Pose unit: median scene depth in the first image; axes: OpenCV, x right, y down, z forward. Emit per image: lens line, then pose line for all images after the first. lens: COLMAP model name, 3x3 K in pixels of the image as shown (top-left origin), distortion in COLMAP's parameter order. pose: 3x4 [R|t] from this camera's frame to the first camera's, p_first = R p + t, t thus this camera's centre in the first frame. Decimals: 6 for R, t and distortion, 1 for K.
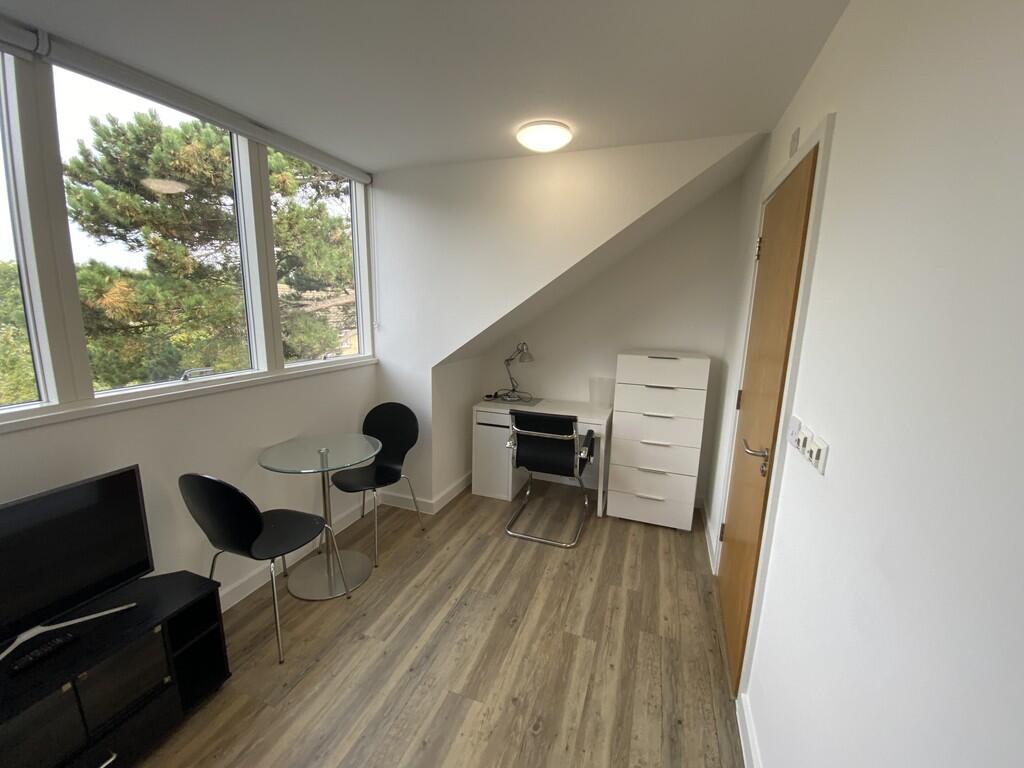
lens RADIAL K [[410.7, 0, 512.0], [0, 410.7, 384.0], [0, 0, 1]] dist [0.010441, -0.016453]
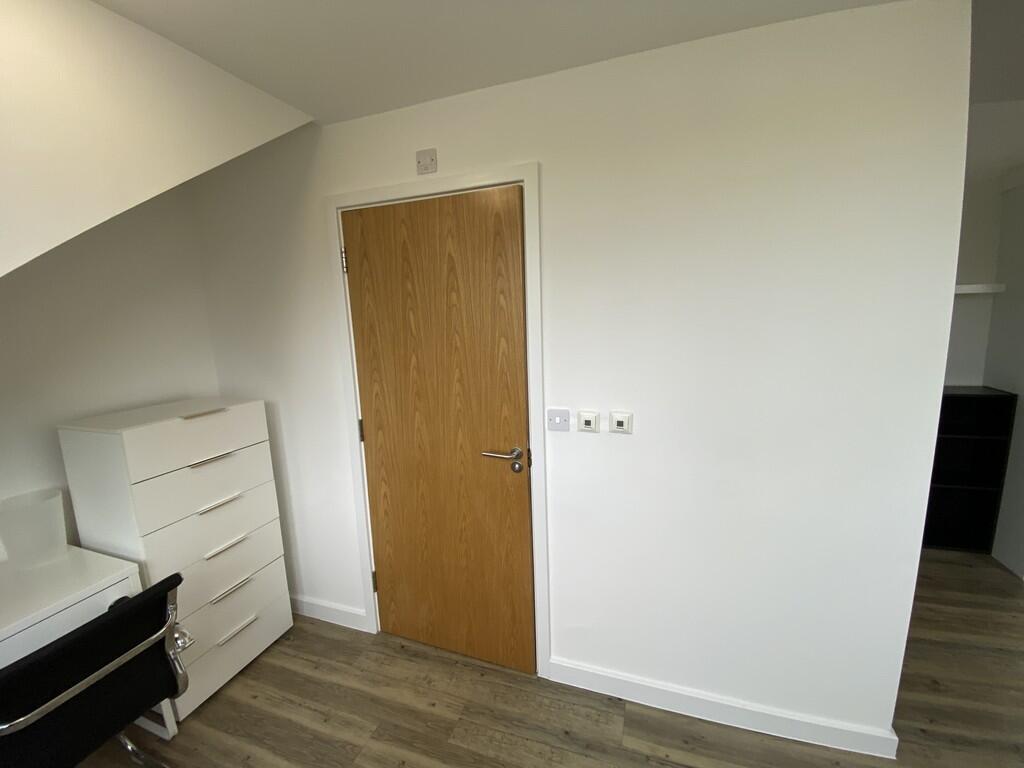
lens RADIAL K [[410.7, 0, 512.0], [0, 410.7, 384.0], [0, 0, 1]] dist [0.010441, -0.016453]
pose [[-0.015126, -0.177713, 0.983966, -0.239987], [0.216072, 0.960246, 0.176750, -0.115143], [-0.976260, 0.215281, 0.023874, 0.517327]]
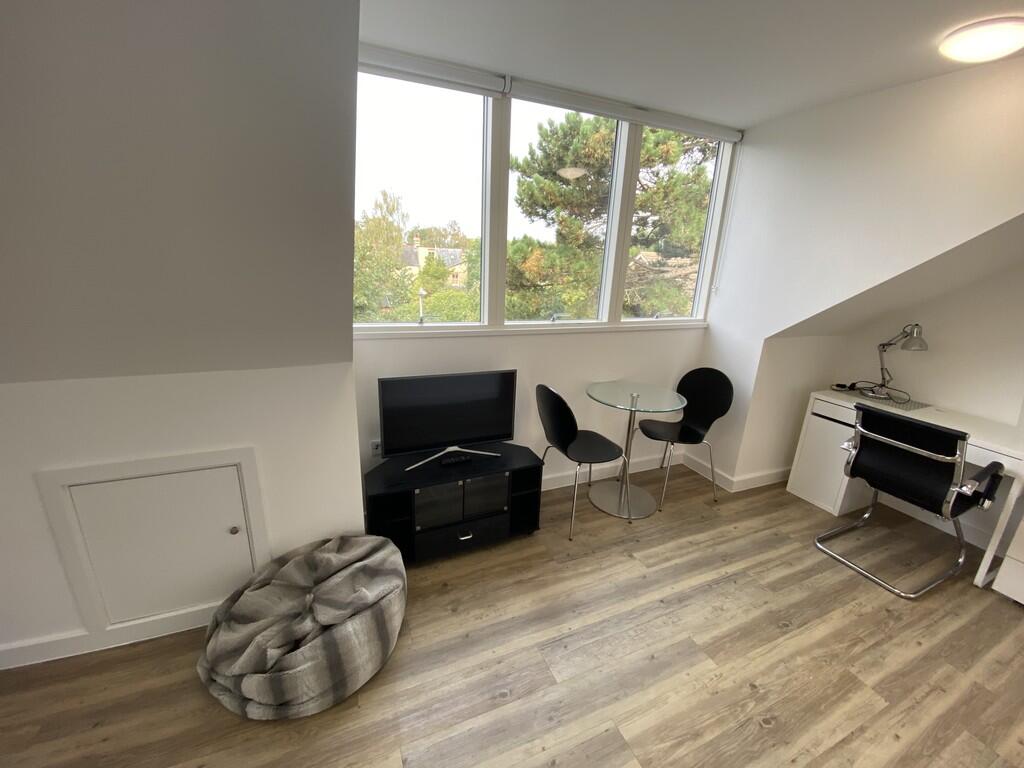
lens RADIAL K [[410.7, 0, 512.0], [0, 410.7, 384.0], [0, 0, 1]] dist [0.010441, -0.016453]
pose [[0.687769, 0.208259, -0.695415, 0.078461], [-0.156229, 0.977981, 0.138369, 0.019600], [0.708919, 0.013478, 0.705161, -0.048773]]
